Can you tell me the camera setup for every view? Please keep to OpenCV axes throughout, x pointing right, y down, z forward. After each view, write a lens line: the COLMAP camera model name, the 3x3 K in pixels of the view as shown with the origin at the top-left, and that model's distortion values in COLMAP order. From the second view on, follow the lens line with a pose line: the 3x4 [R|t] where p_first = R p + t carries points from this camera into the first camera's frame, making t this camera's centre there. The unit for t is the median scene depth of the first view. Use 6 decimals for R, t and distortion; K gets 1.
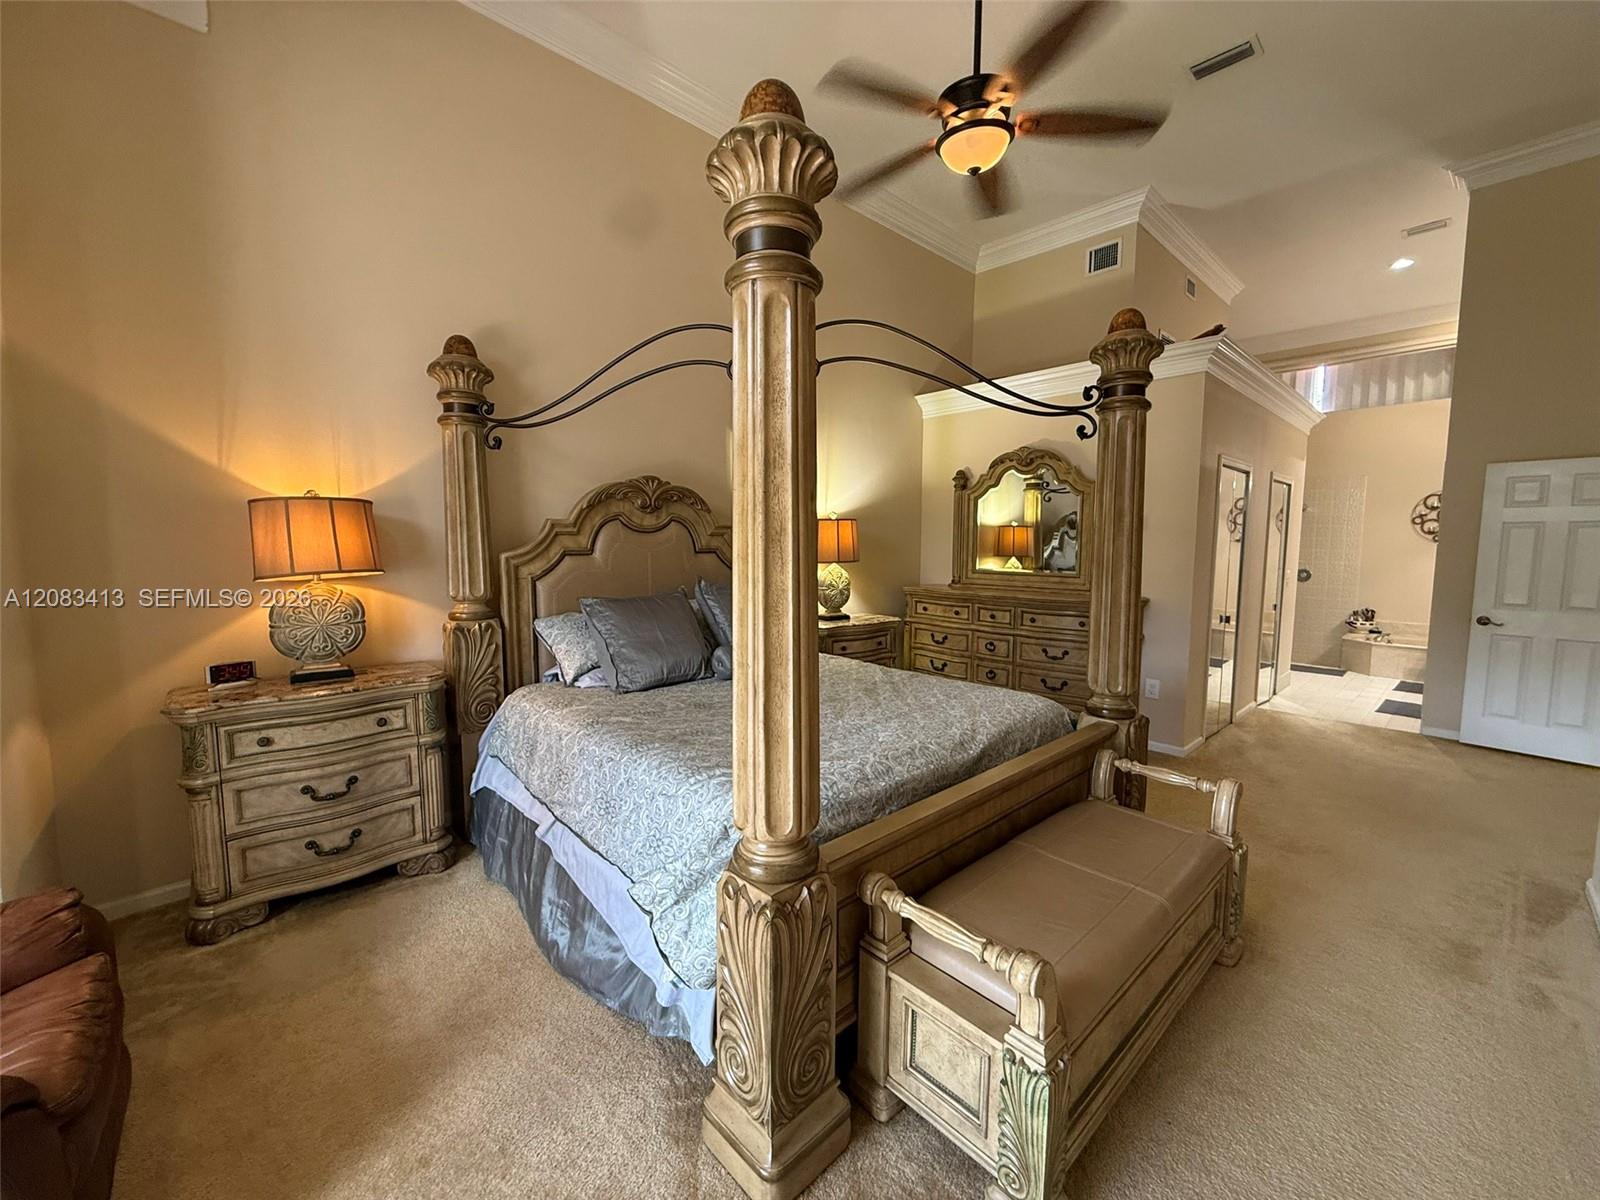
lens RADIAL K [[639.0, 0, 797.1], [0, 639.0, 597.0], [0, 0, 1]] dist [-0.000195, 0.000101]
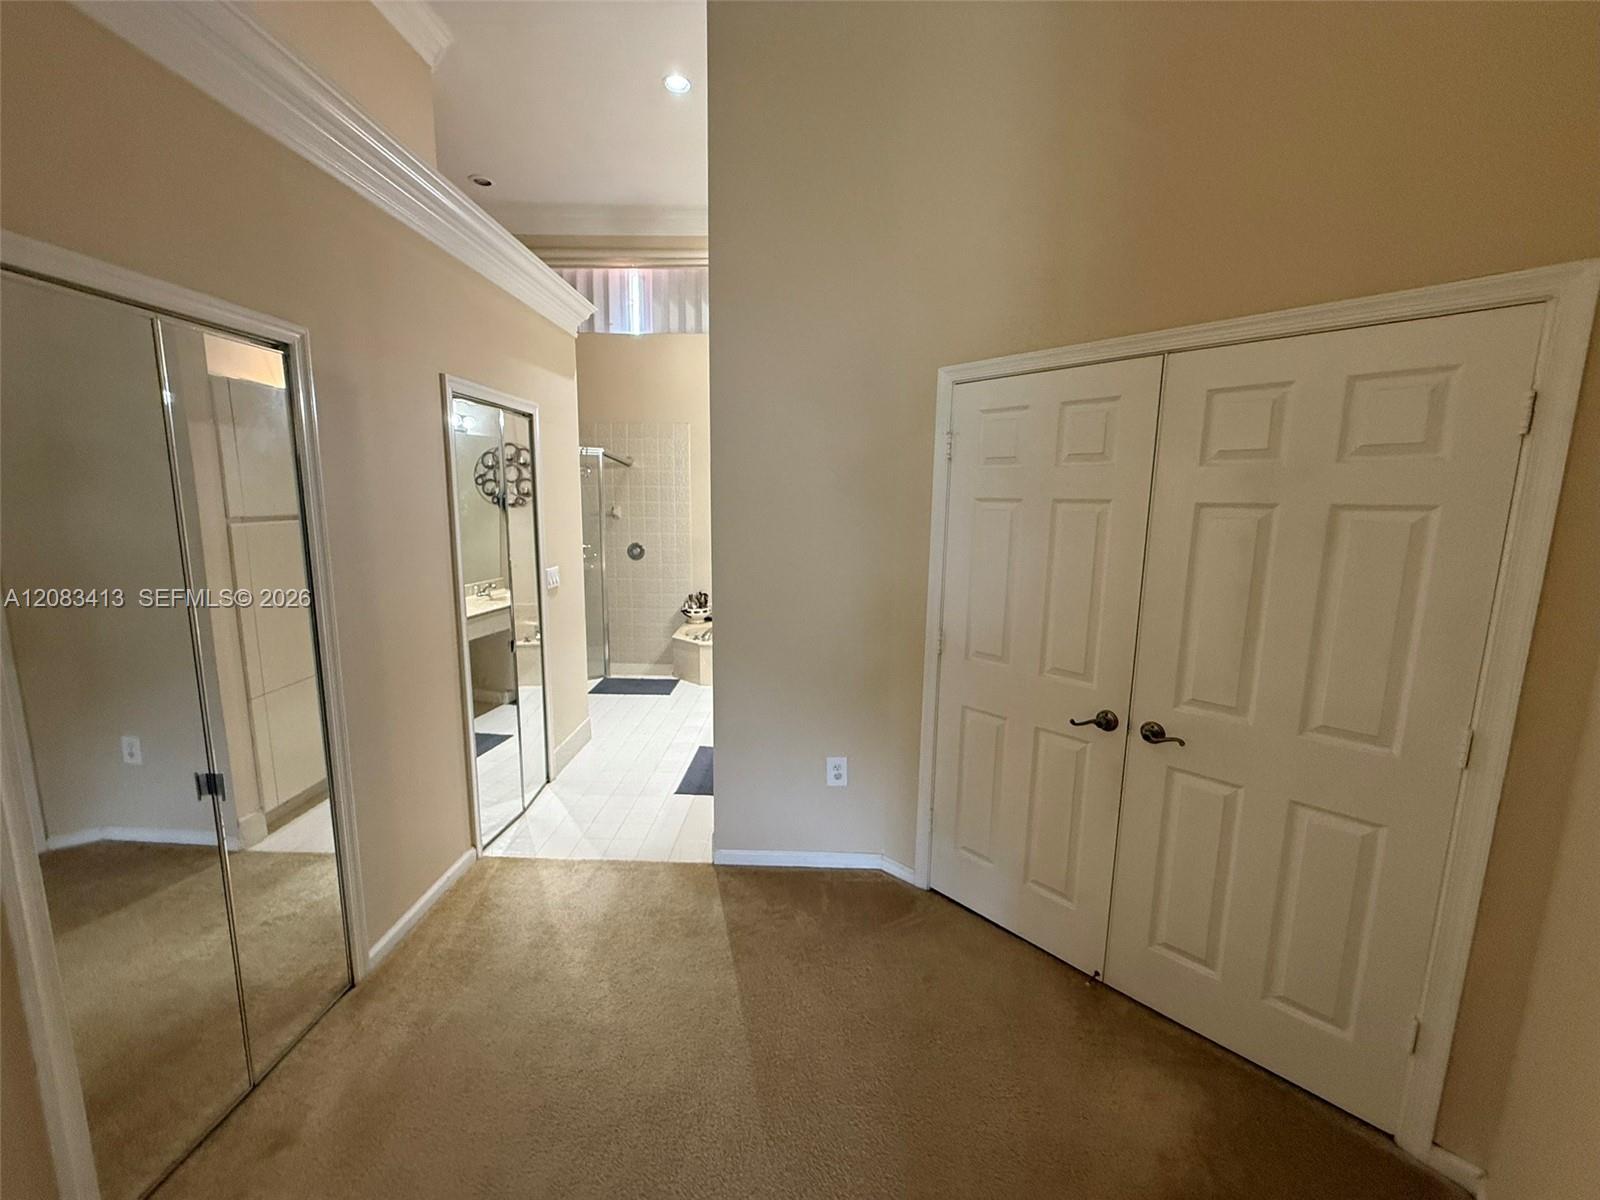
lens RADIAL K [[639.0, 0, 797.1], [0, 639.0, 597.0], [0, 0, 1]] dist [-0.000195, 0.000101]
pose [[0.702198, -0.105497, 0.704123, 1.175369], [0.049144, 0.993784, 0.099886, -0.142823], [-0.710284, -0.035536, 0.703018, 0.995324]]
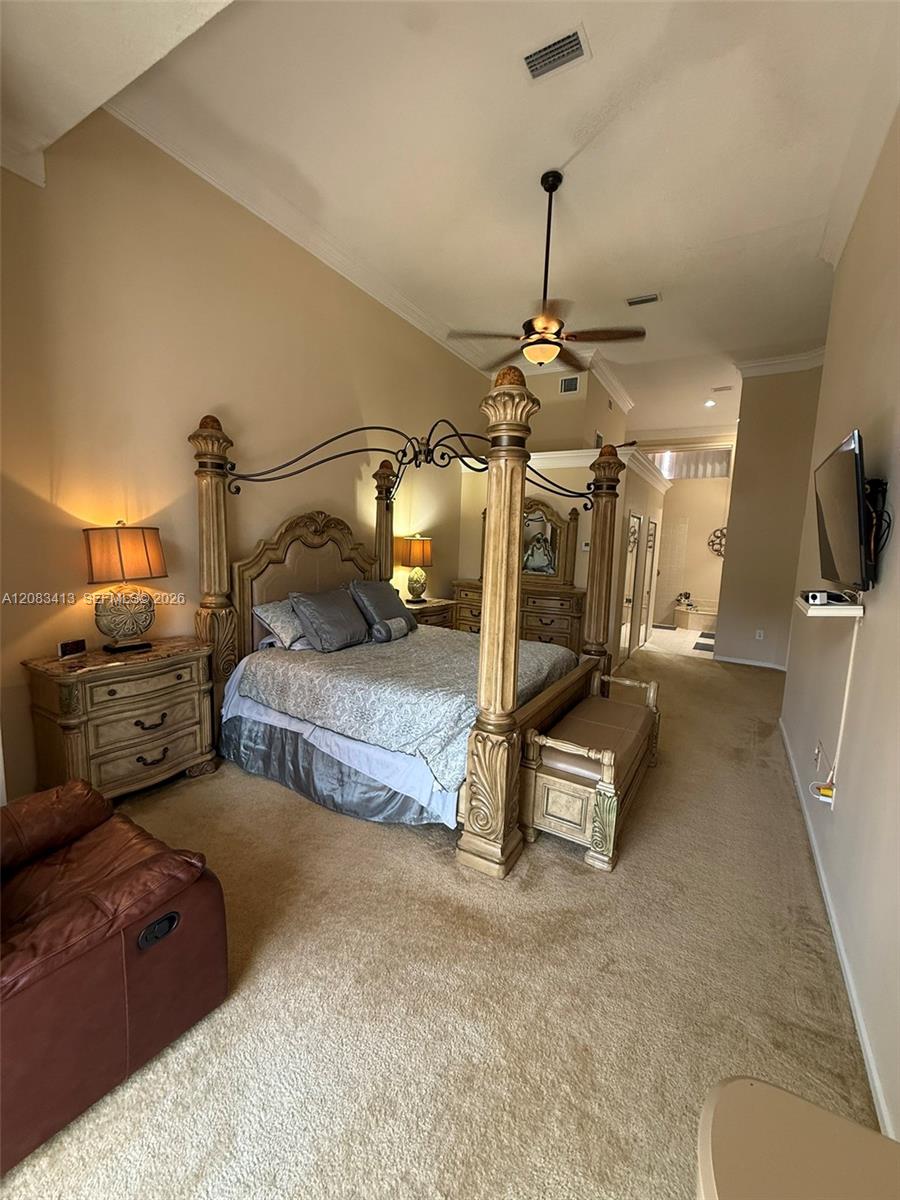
lens RADIAL K [[479.3, 0, 451.9], [0, 479.3, 598.1], [0, 0, 1]] dist [-0.000195, 0.000101]
pose [[0.957140, -0.004663, 0.289587, -0.351273], [-0.007192, 0.999179, 0.039859, -0.040140], [-0.289535, -0.040233, 0.956321, -0.261677]]
